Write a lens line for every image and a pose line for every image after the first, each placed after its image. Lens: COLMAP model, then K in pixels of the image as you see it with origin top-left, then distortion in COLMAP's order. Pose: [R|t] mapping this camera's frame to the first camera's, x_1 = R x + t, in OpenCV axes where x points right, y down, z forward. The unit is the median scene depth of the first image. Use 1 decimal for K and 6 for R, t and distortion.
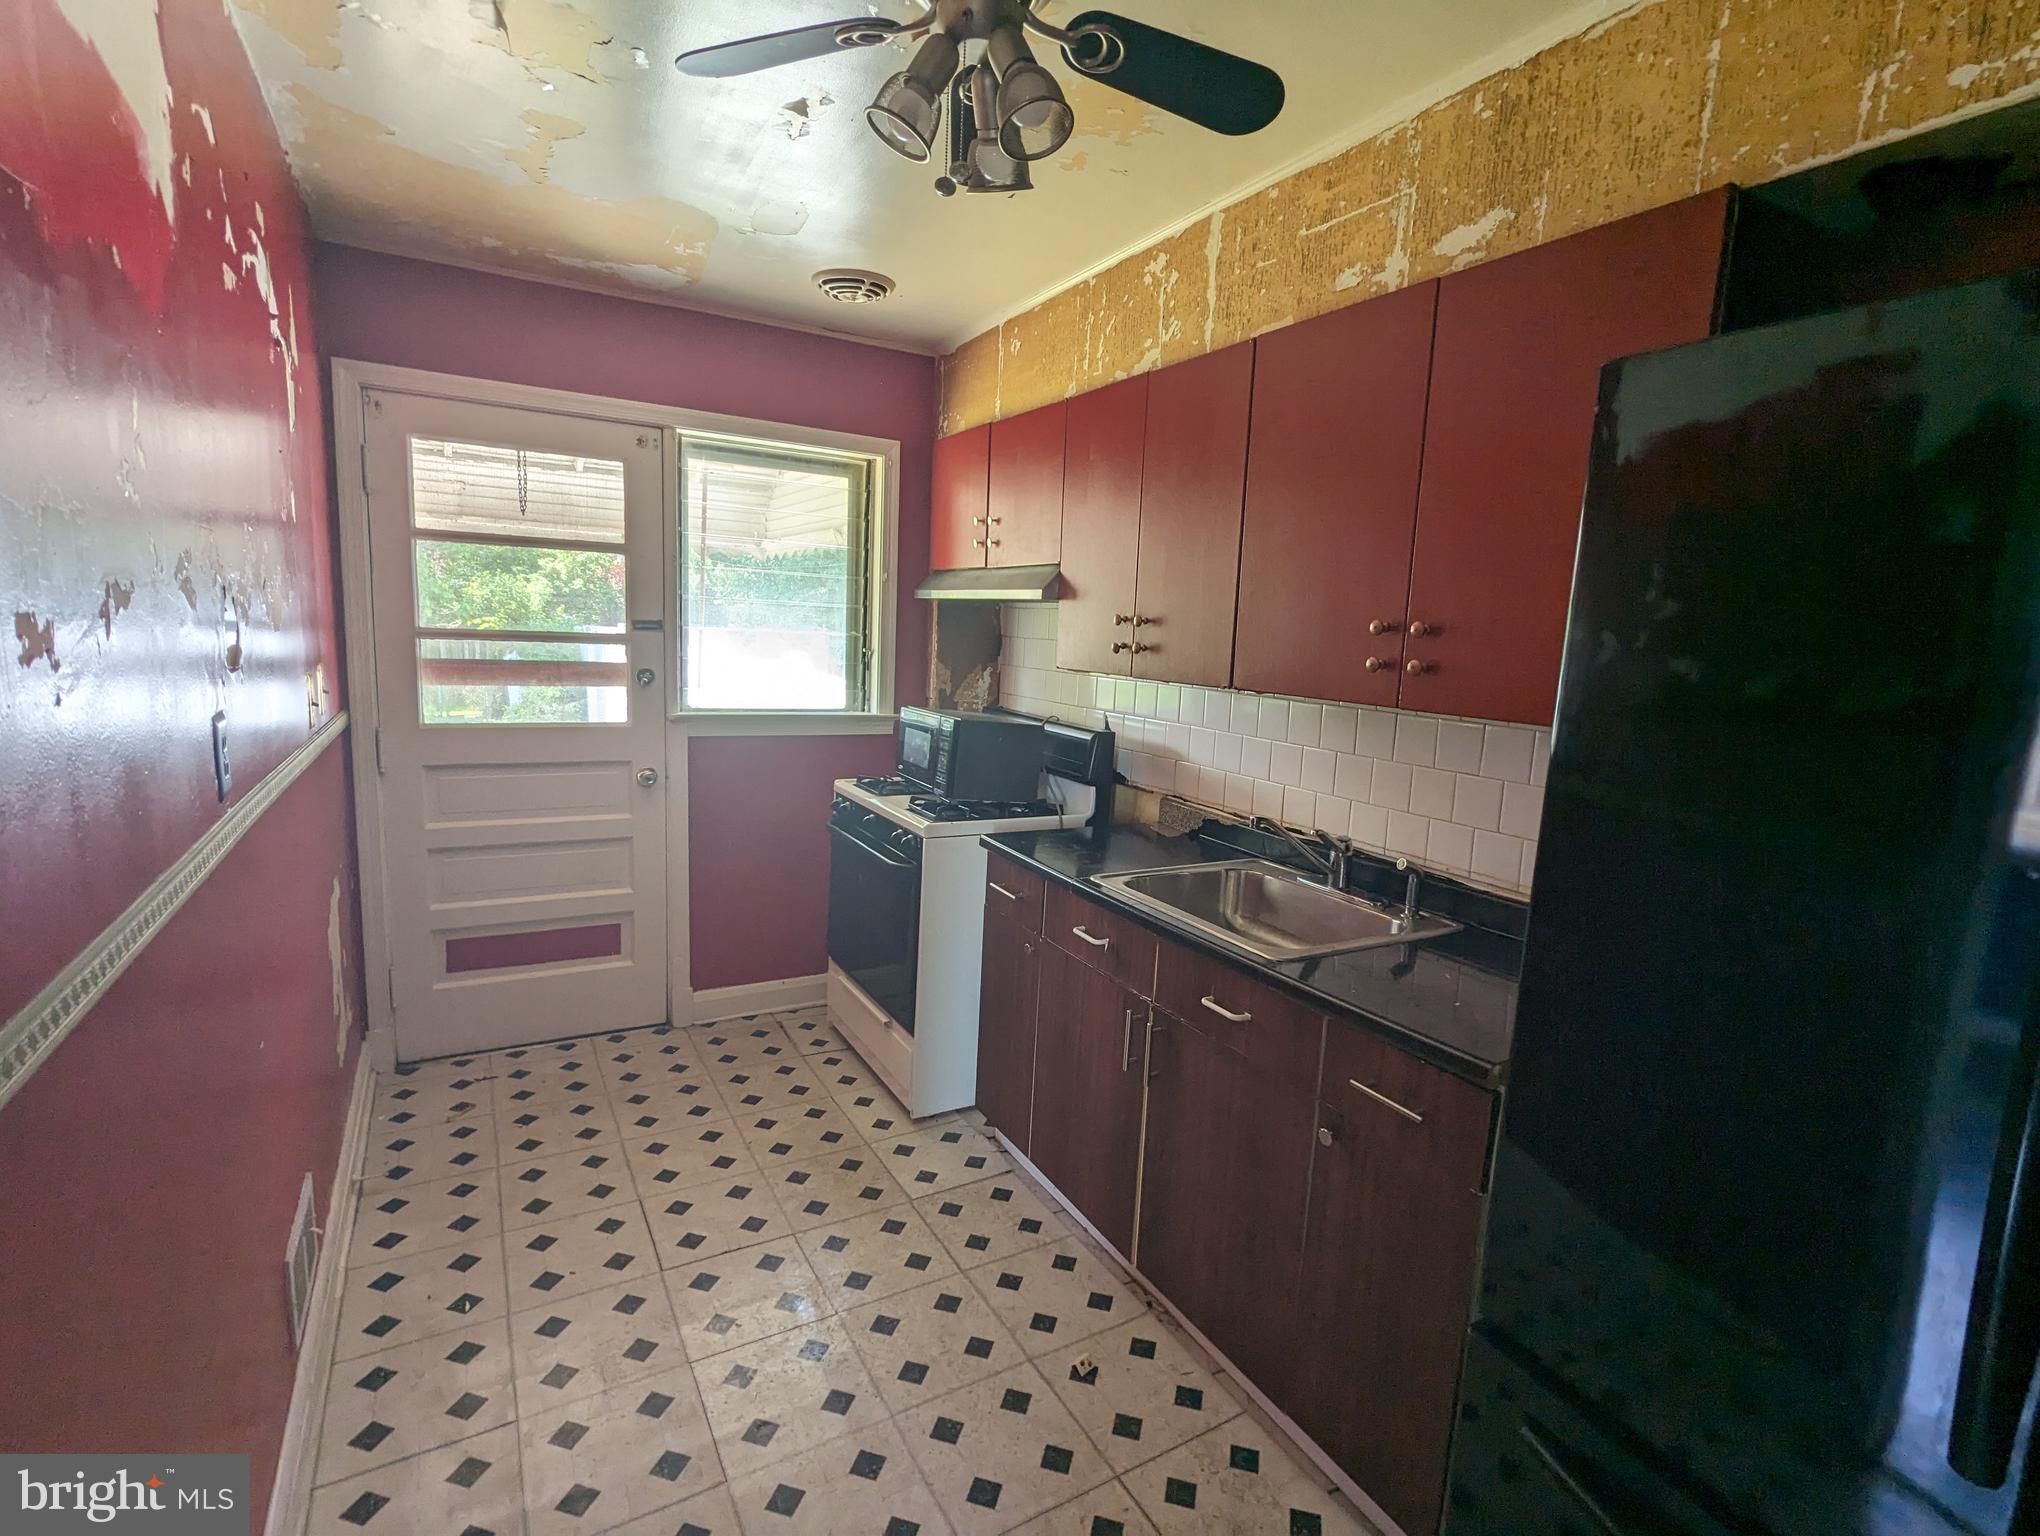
lens RADIAL K [[971.4, 0, 1024.5], [0, 971.4, 780.6], [0, 0, 1]] dist [0.000749, 0.000349]
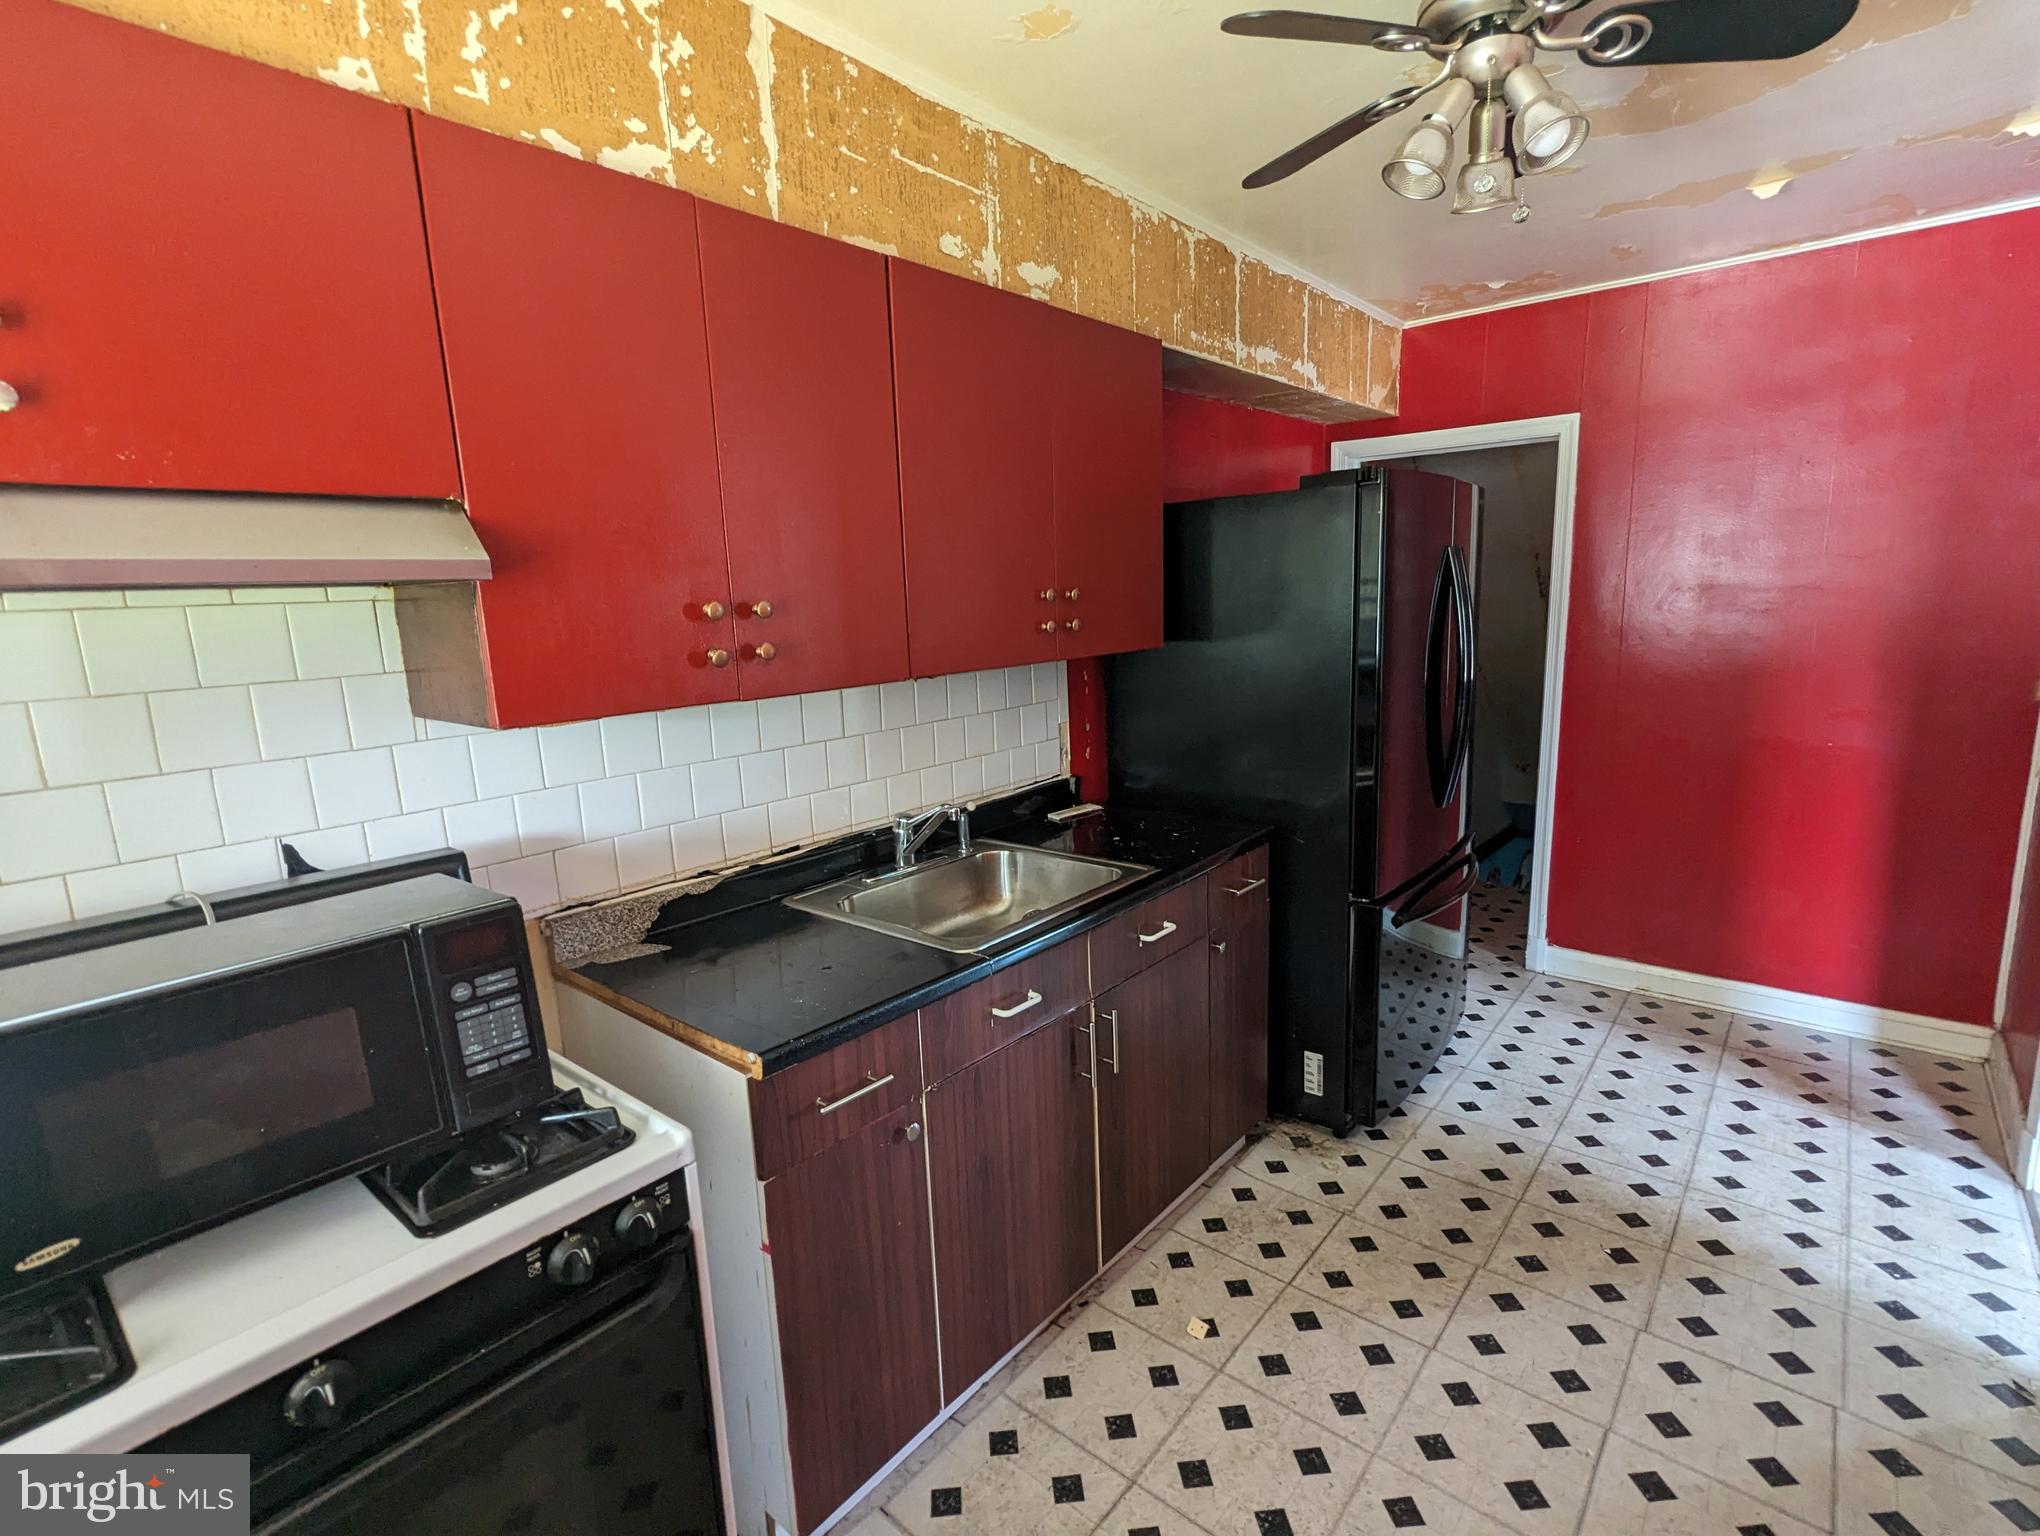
lens RADIAL K [[971.4, 0, 1022.6], [0, 971.4, 780.3], [0, 0, 1]] dist [0.000749, 0.000349]
pose [[-0.338324, -0.209038, 0.917518, -0.605358], [0.176207, 0.943697, 0.279977, -0.226587], [-0.924385, 0.256396, -0.282441, 1.147311]]
